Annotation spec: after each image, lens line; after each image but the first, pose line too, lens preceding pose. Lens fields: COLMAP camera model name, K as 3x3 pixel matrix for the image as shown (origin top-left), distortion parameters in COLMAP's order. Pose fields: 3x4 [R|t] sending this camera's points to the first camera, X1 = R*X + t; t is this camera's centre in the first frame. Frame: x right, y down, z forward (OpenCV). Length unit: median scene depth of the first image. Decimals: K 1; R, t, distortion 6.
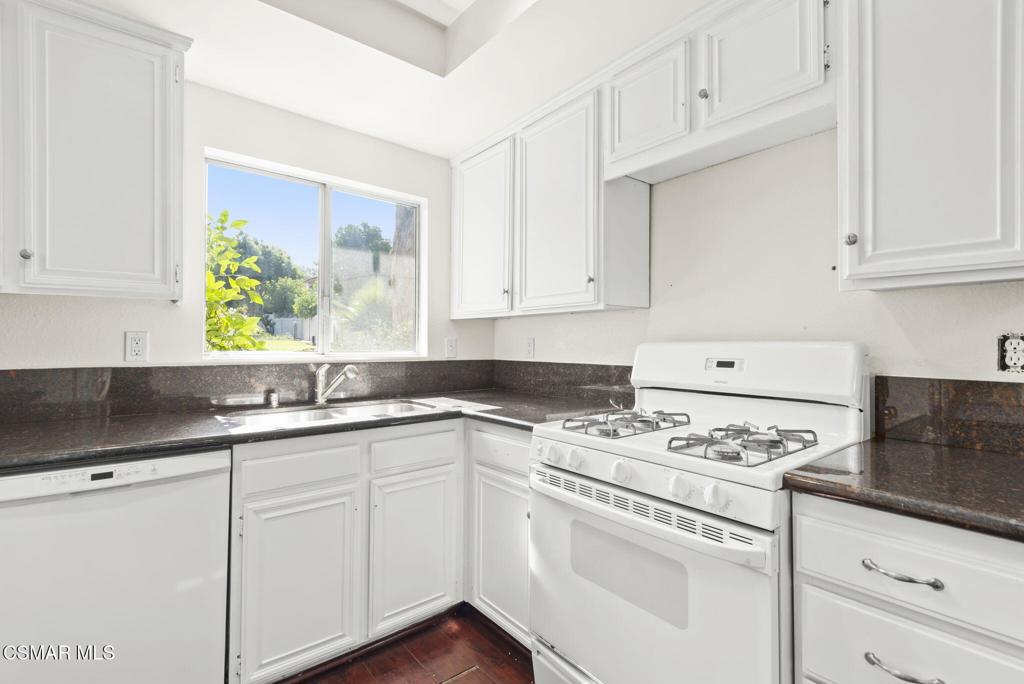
lens RADIAL K [[453.2, 0, 512.2], [0, 453.2, 339.4], [0, 0, 1]] dist [-0.000588, -0.000825]
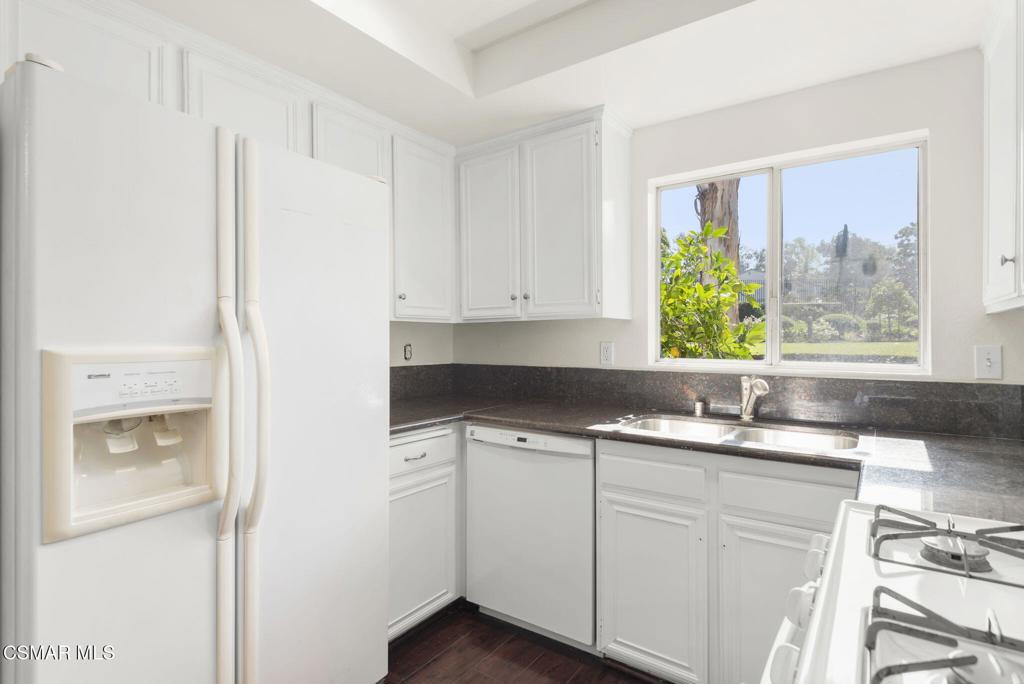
lens RADIAL K [[505.5, 0, 512.0], [0, 505.5, 342.0], [0, 0, 1]] dist [0.029629, -0.028152]
pose [[0.268702, -0.003036, -0.963218, 0.487550], [0.008689, 0.999962, -0.000728, -0.017737], [0.963184, -0.008174, 0.268719, 0.342031]]
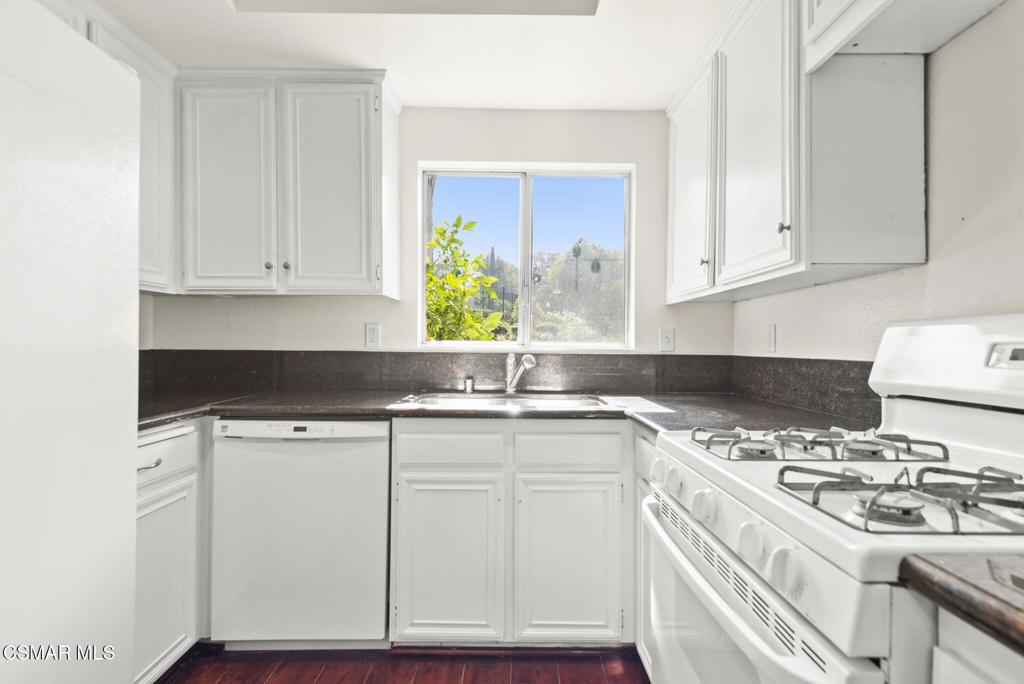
lens RADIAL K [[500.0, 0, 513.0], [0, 500.0, 344.7], [0, 0, 1]] dist [0.026085, -0.029882]
pose [[0.781033, 0.002304, -0.624486, 0.318375], [0.000964, 0.999988, 0.004895, 0.034957], [0.624489, -0.004425, 0.781021, 0.169443]]
